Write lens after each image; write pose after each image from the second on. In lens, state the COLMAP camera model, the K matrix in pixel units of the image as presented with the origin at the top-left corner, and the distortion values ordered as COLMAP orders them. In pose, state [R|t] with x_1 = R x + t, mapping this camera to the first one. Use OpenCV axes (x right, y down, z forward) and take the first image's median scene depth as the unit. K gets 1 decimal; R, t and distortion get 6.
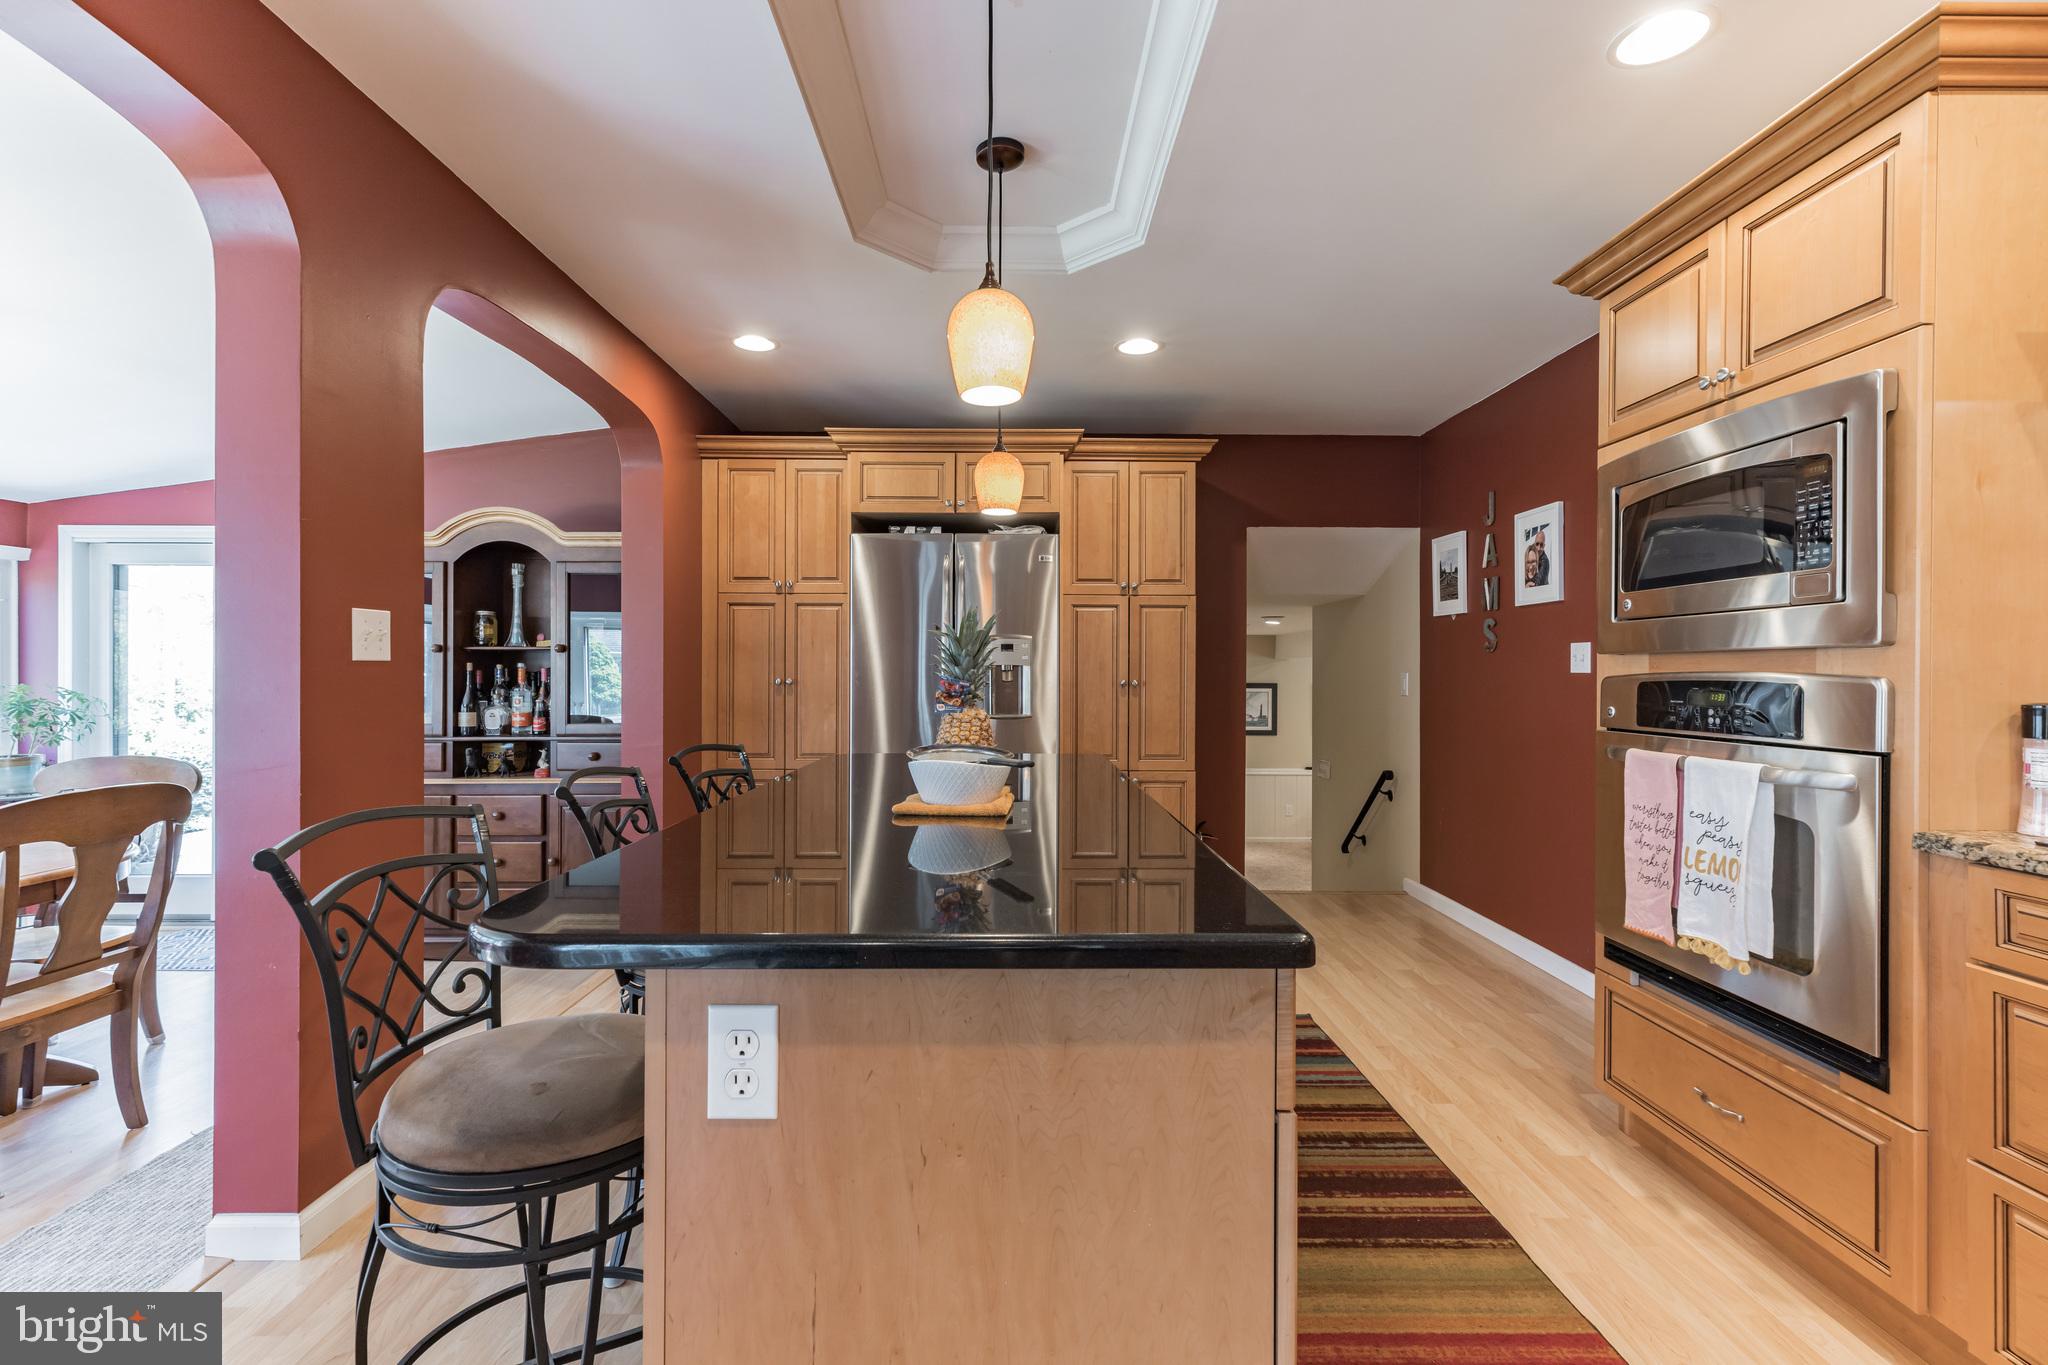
lens RADIAL K [[918.6, 0, 1015.1], [0, 918.6, 675.1], [0, 0, 1]] dist [0.003219, 0.001088]
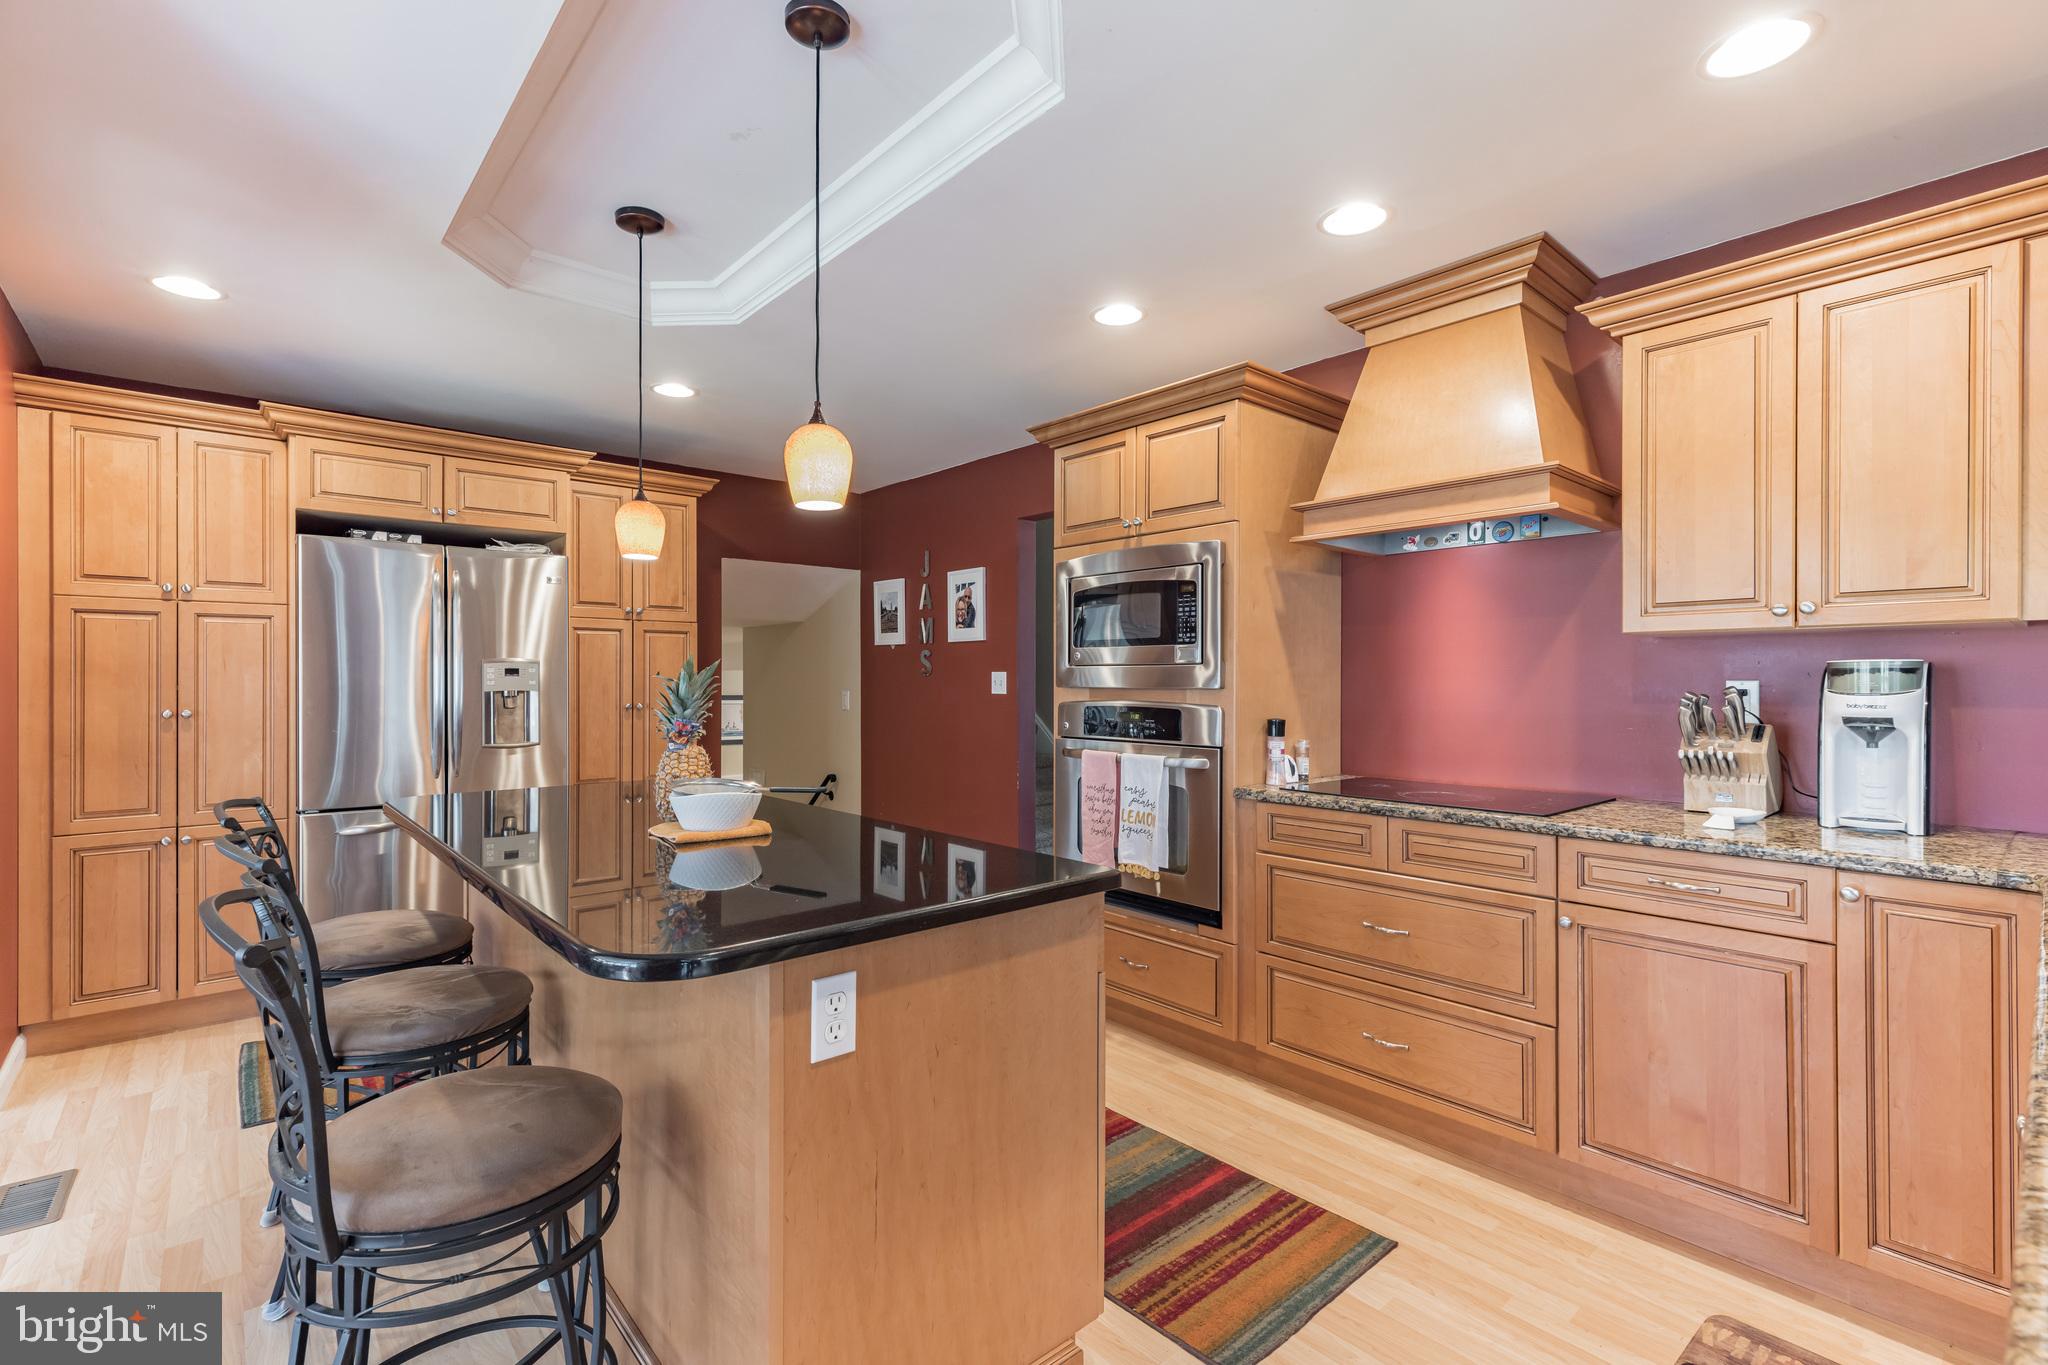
lens RADIAL K [[918.6, 0, 1016.9], [0, 918.6, 683.7], [0, 0, 1]] dist [0.003219, 0.001088]
pose [[0.759594, -0.004981, 0.650379, -0.224169], [0.002559, 0.999986, 0.004670, -0.020606], [-0.650393, -0.001883, 0.759596, -0.054654]]
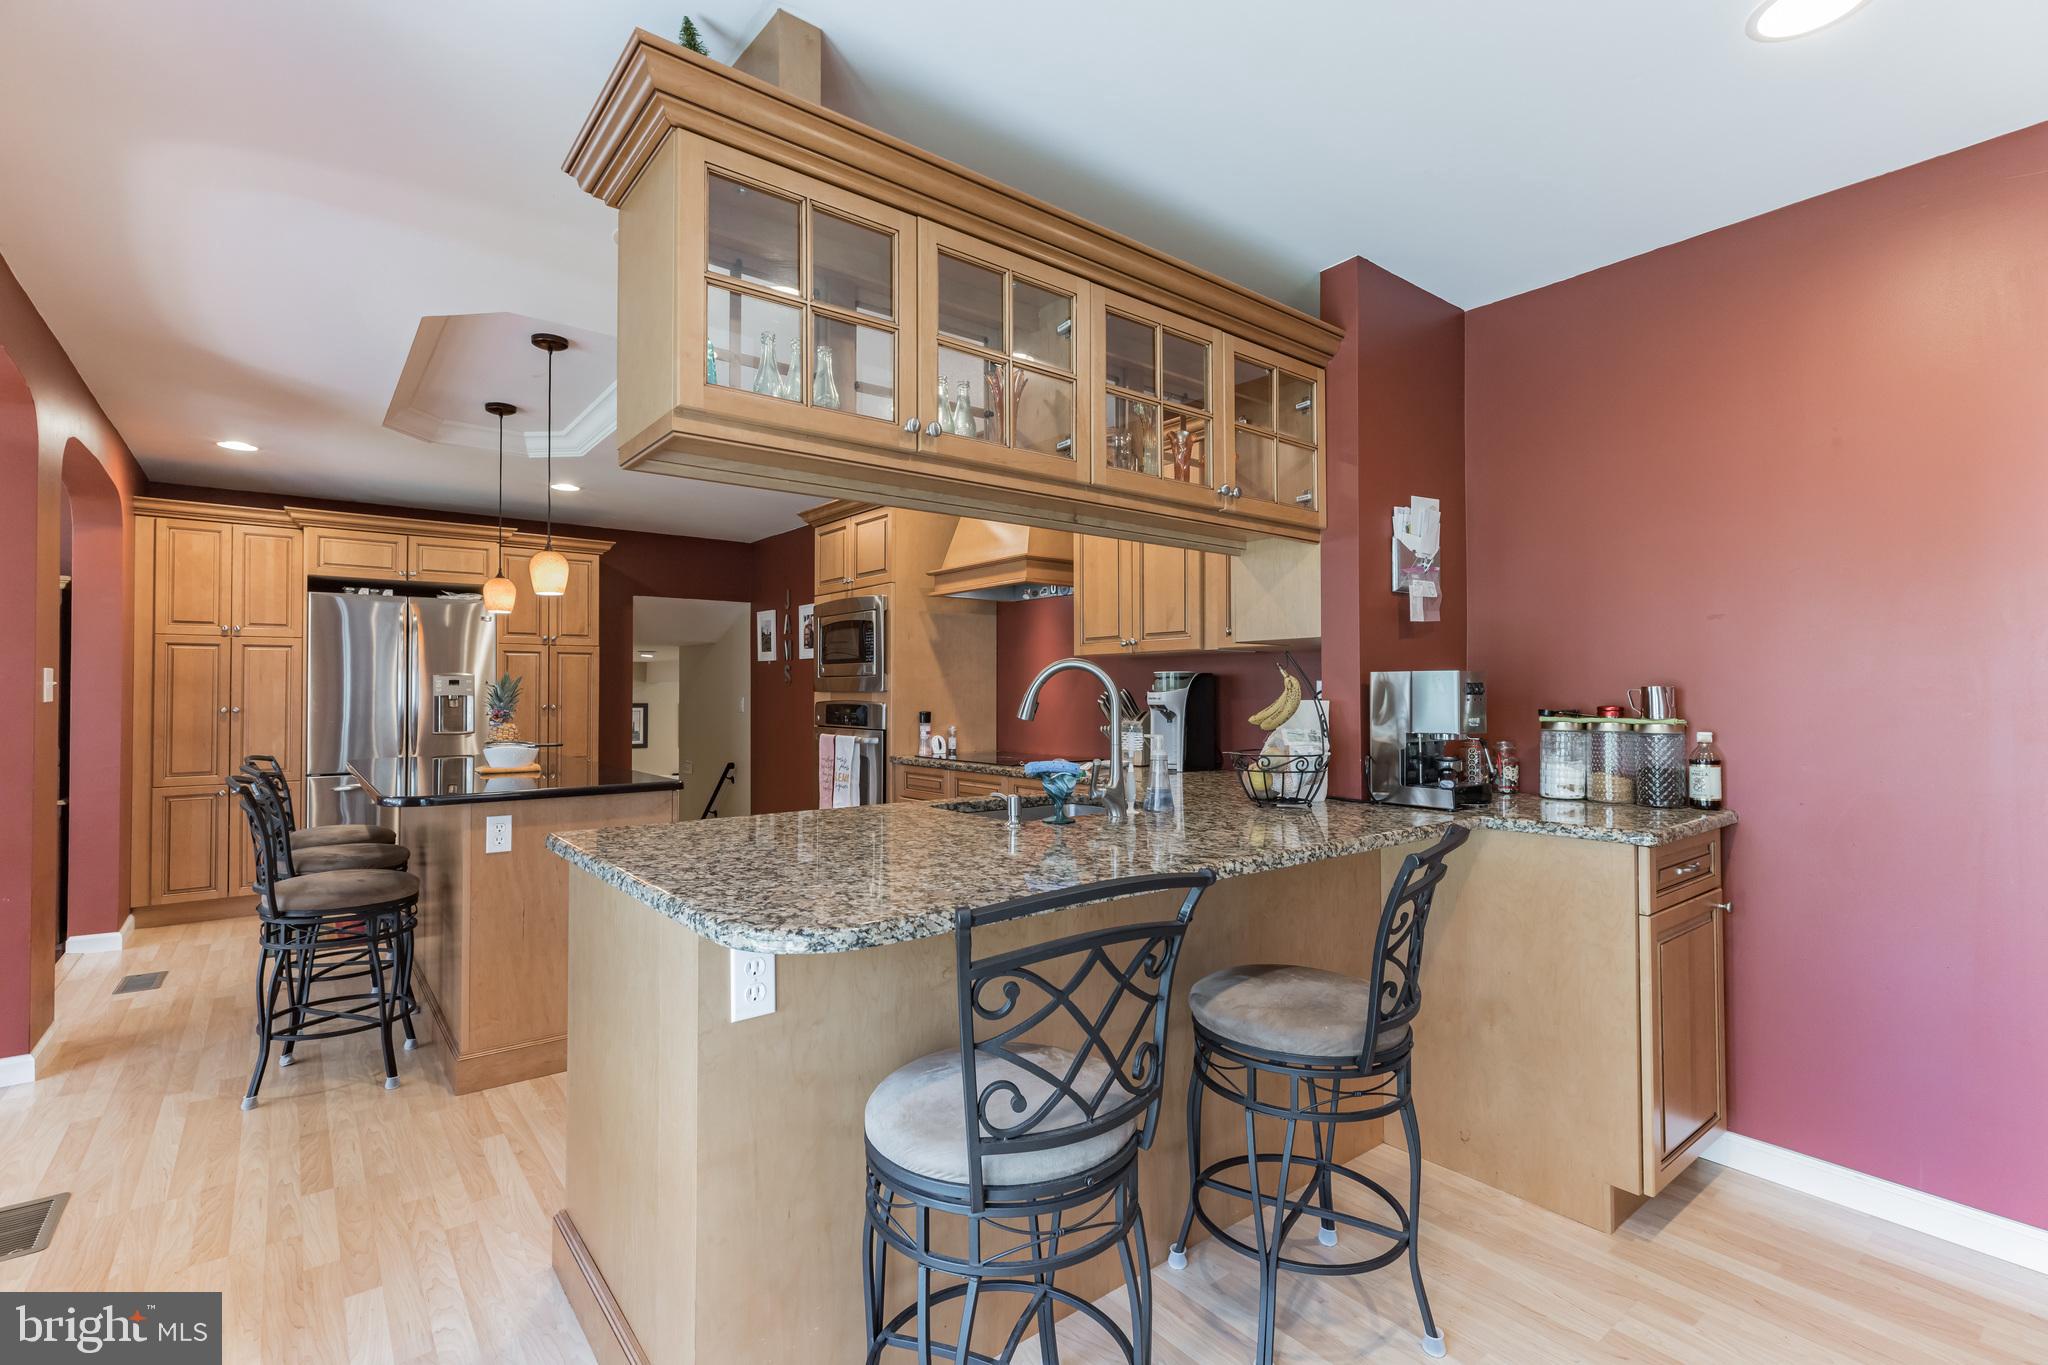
lens RADIAL K [[918.6, 0, 1012.0], [0, 918.6, 679.3], [0, 0, 1]] dist [0.003219, 0.001088]
pose [[0.788615, 0.003426, 0.614878, -0.191264], [0.005364, 0.999908, -0.012451, -0.013012], [-0.614864, 0.013117, 0.788524, -0.576508]]
